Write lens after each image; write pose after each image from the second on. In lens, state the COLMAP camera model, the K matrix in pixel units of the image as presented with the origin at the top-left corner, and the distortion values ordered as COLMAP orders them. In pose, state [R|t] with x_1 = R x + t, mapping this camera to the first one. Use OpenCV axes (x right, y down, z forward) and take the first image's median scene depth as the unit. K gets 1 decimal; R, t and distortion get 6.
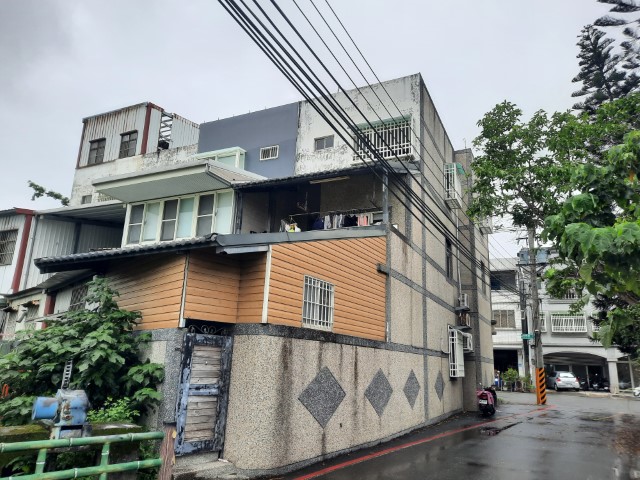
lens RADIAL K [[472.5, 0, 321.6], [0, 472.5, 242.4], [0, 0, 1]] dist [0.048520, -0.046831]
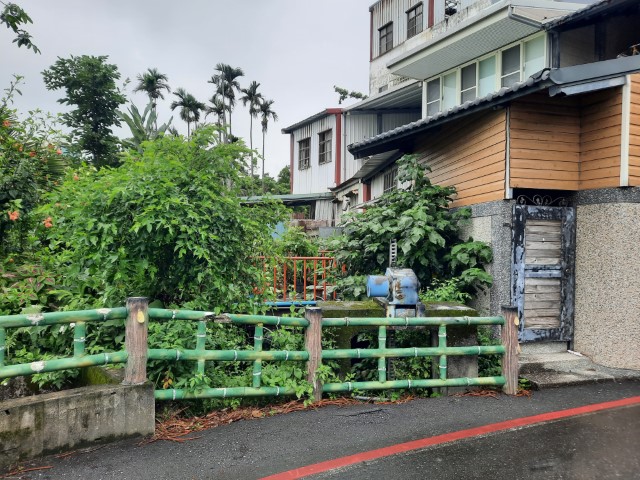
lens RADIAL K [[472.5, 0, 321.6], [0, 472.5, 242.4], [0, 0, 1]] dist [0.048520, -0.046831]
pose [[0.818357, -0.019719, -0.574371, -0.081675], [0.156815, 0.969149, 0.190155, 0.041408], [0.552902, -0.245685, 0.796203, 0.134321]]
